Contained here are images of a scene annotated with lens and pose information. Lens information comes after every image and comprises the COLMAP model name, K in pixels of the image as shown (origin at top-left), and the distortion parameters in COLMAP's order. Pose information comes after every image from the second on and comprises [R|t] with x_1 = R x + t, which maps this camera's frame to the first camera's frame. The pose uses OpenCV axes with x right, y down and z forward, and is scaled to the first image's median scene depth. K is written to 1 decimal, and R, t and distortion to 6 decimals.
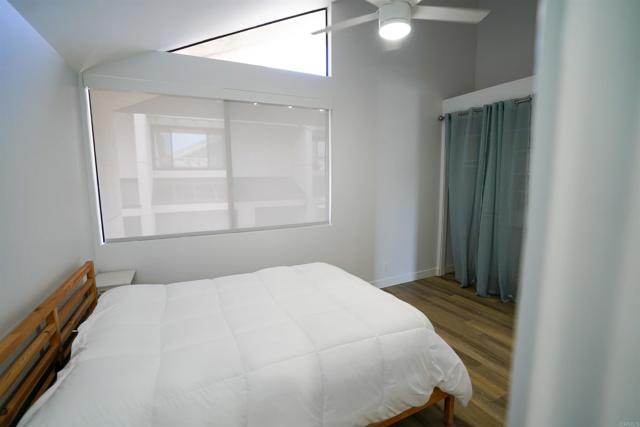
lens RADIAL K [[291.9, 0, 320.0], [0, 291.9, 213.5], [0, 0, 1]] dist [-0.036527, 0.001160]
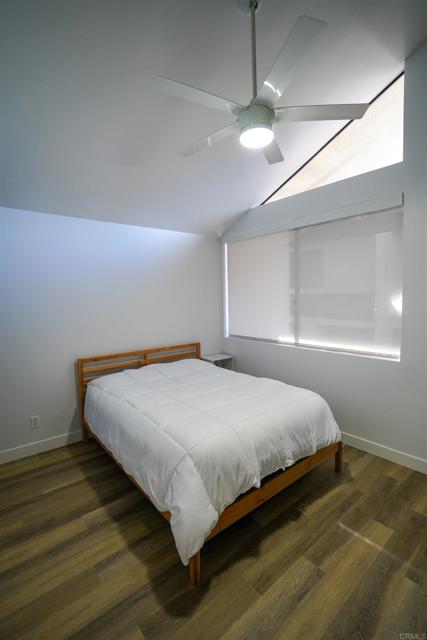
lens RADIAL K [[291.9, 0, 213.5], [0, 291.9, 320.0], [0, 0, 1]] dist [-0.036527, 0.001160]
pose [[0.233408, 0.085004, -0.968656, 0.790374], [-0.109822, 0.992102, 0.060599, -0.077544], [0.966157, 0.092235, 0.240900, 0.487703]]
